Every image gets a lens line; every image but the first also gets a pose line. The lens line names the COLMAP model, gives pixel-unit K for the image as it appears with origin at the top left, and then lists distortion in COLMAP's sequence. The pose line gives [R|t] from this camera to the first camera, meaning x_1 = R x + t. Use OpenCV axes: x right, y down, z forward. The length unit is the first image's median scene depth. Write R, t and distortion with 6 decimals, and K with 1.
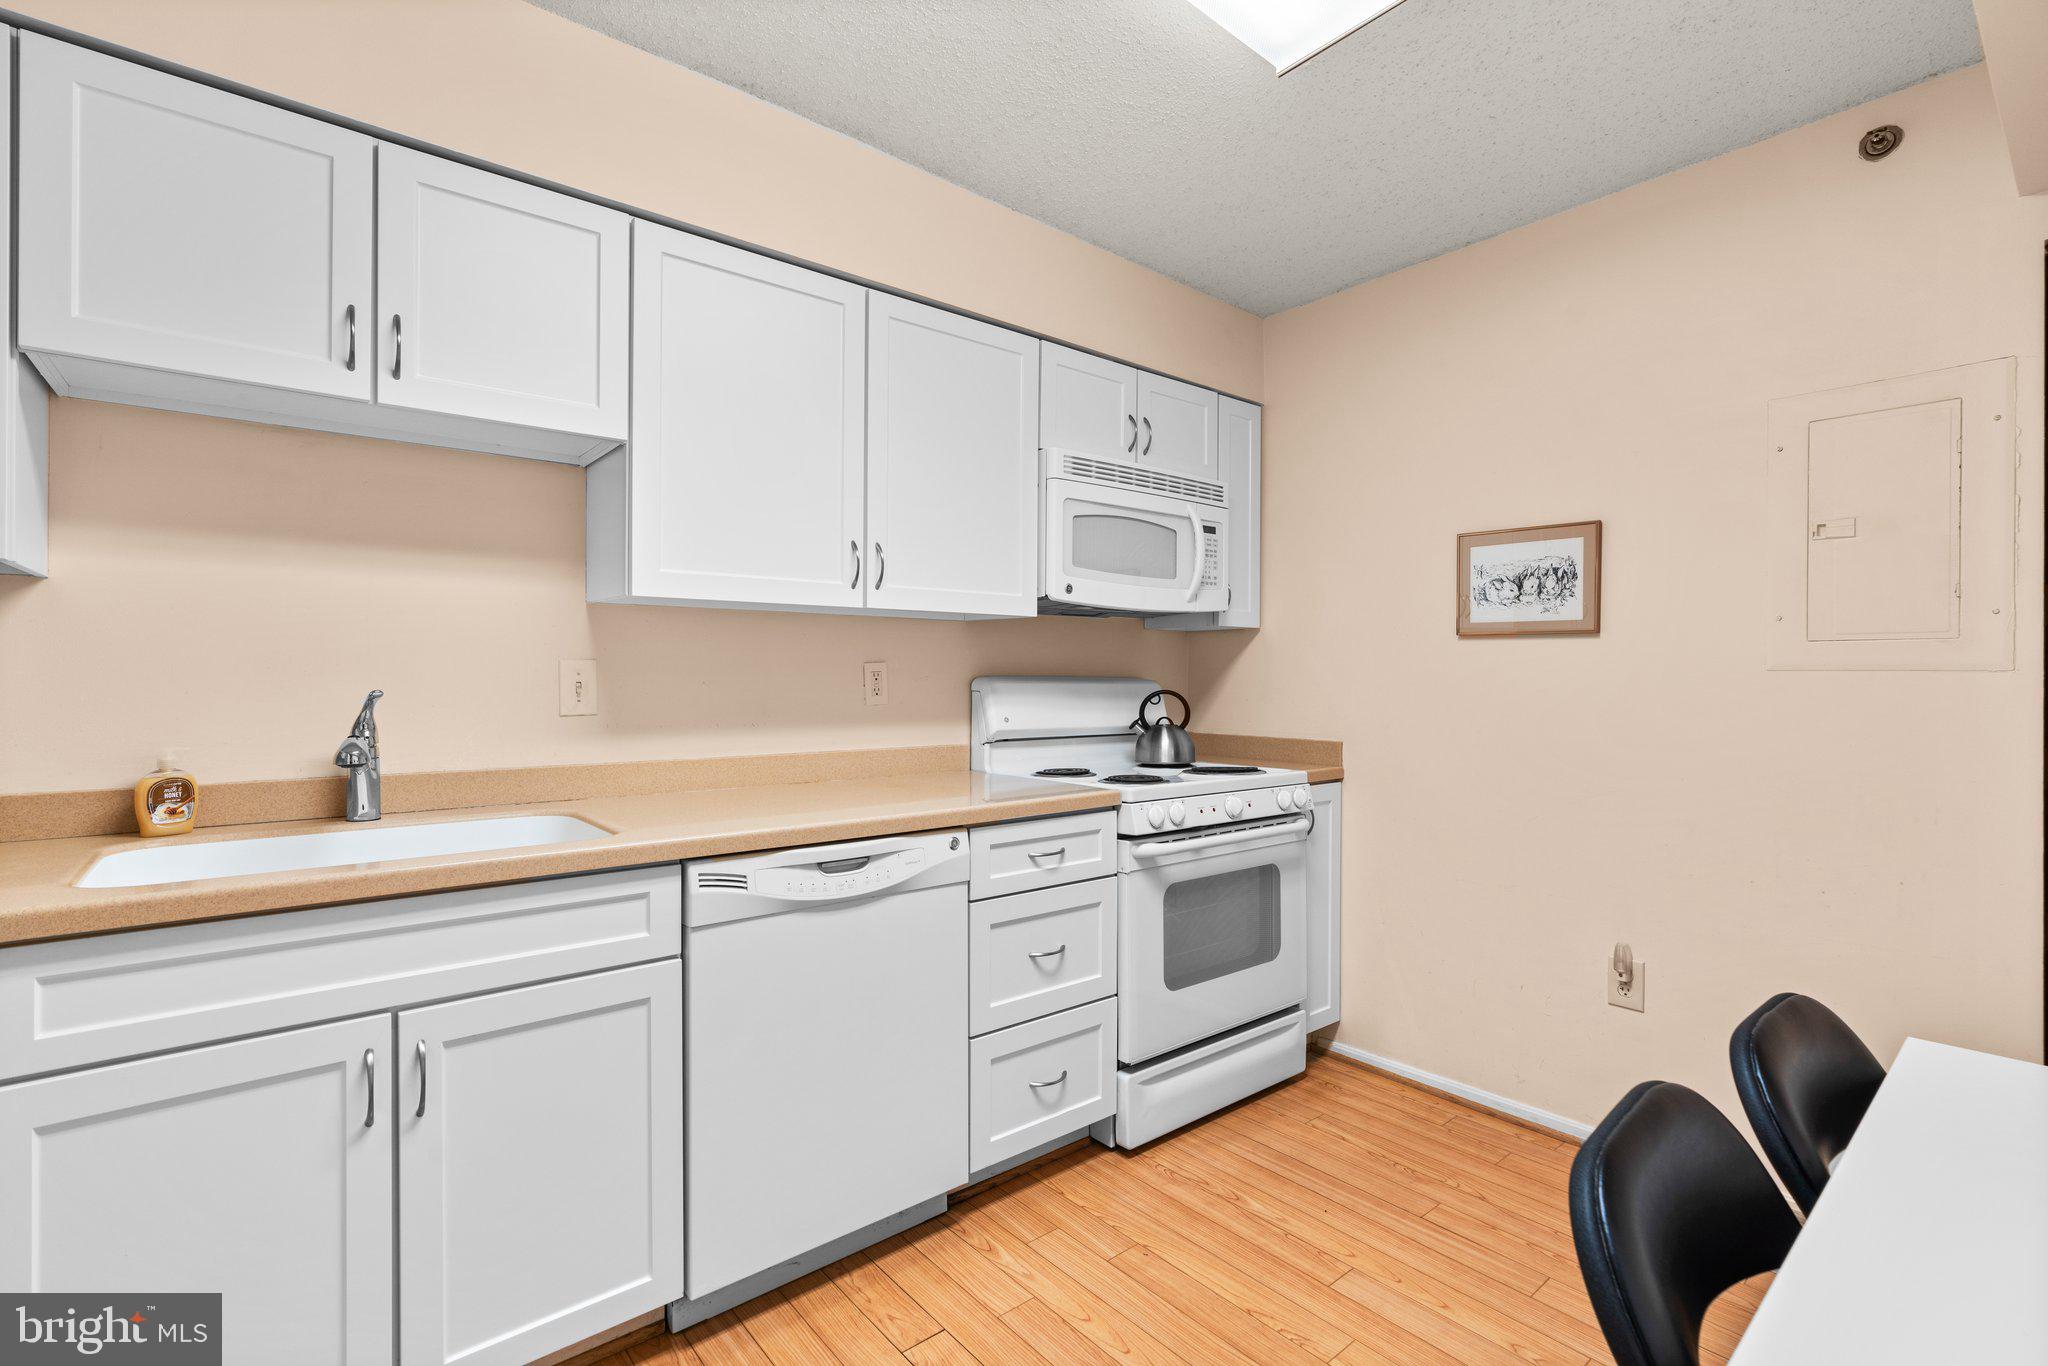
lens RADIAL K [[922.8, 0, 1015.3], [0, 922.8, 673.5], [0, 0, 1]] dist [-0.013913, 0.004805]
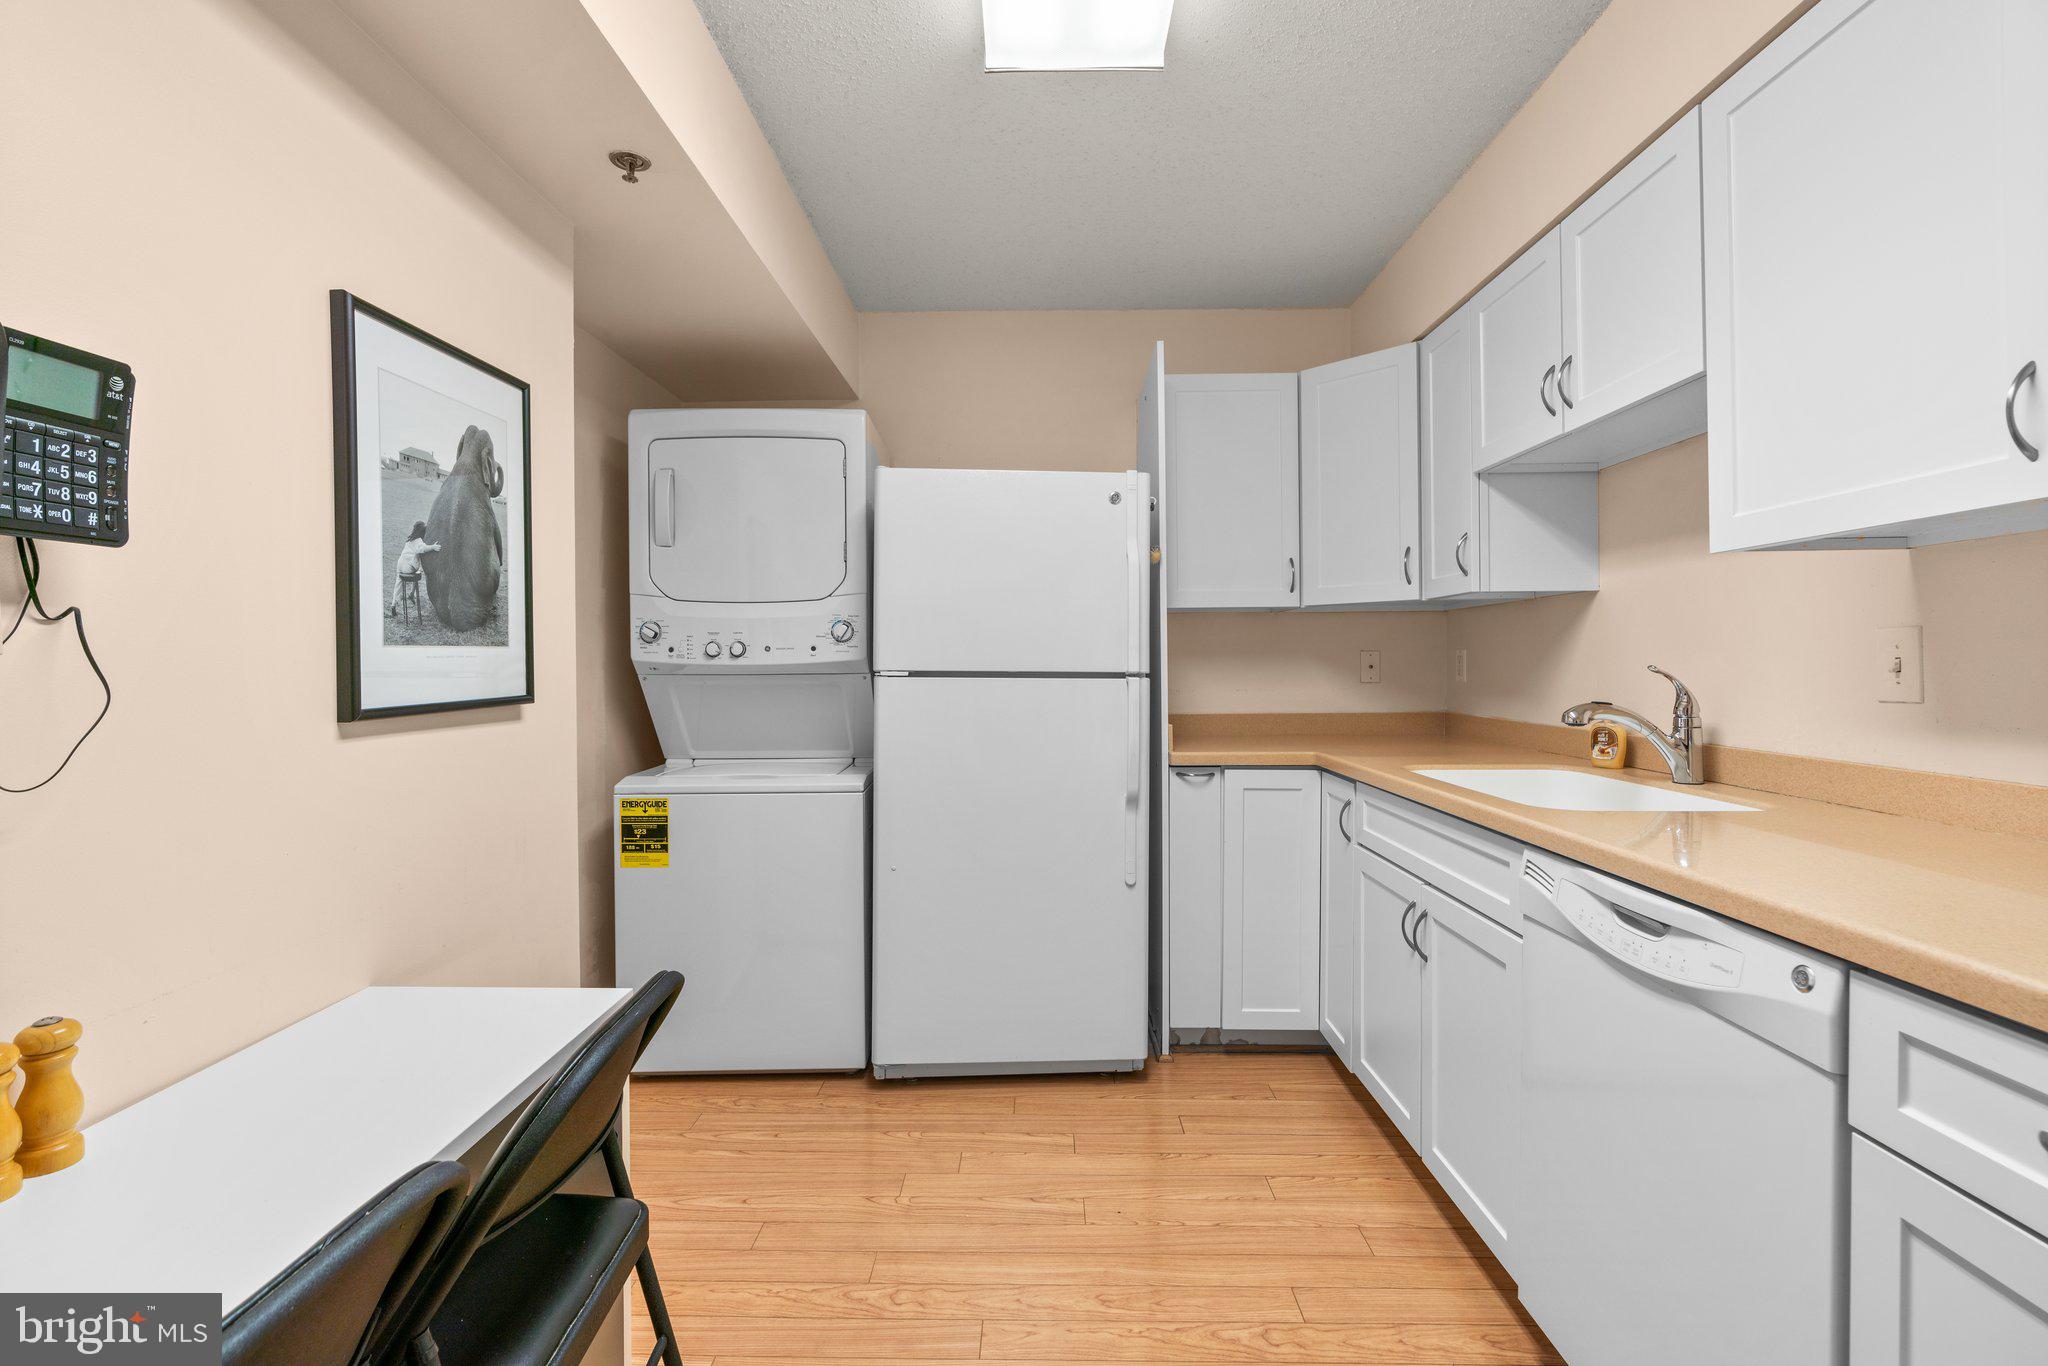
lens RADIAL K [[922.8, 0, 1026.0], [0, 922.8, 664.6], [0, 0, 1]] dist [-0.013913, 0.004805]
pose [[-0.651176, 0.001867, -0.758924, 0.482599], [0.005865, 0.999979, -0.002572, 0.011319], [0.758904, -0.006126, -0.651174, 0.833978]]
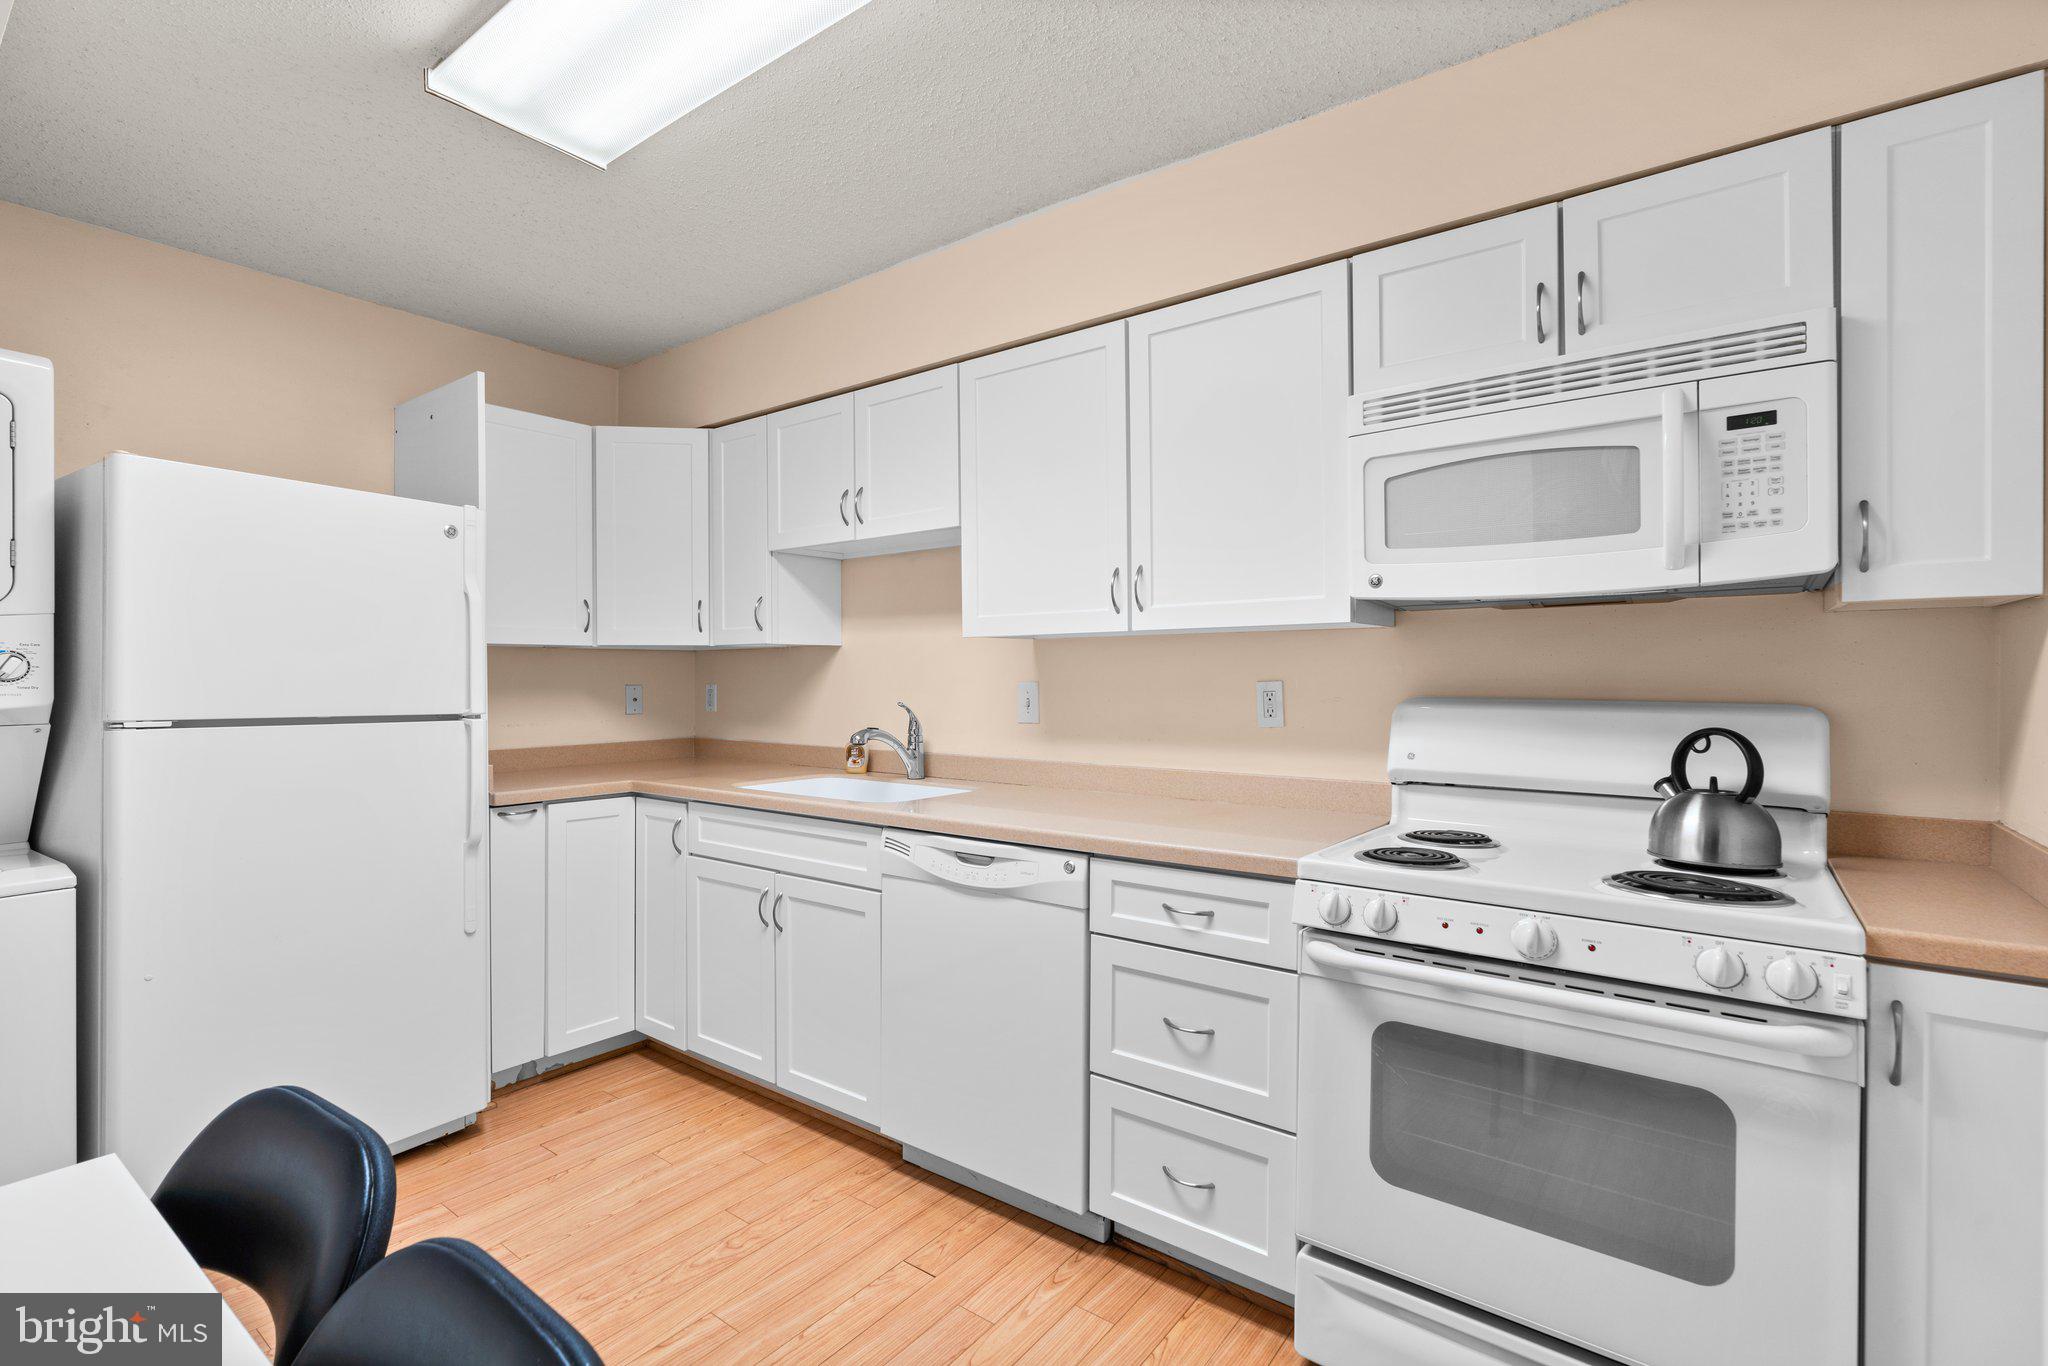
lens RADIAL K [[922.8, 0, 1042.2], [0, 922.8, 680.3], [0, 0, 1]] dist [-0.013913, 0.004805]
pose [[0.248721, -0.000256, -0.968575, 0.745254], [0.005254, 0.999986, 0.001085, -0.016534], [0.968561, -0.005358, 0.248719, 0.600673]]
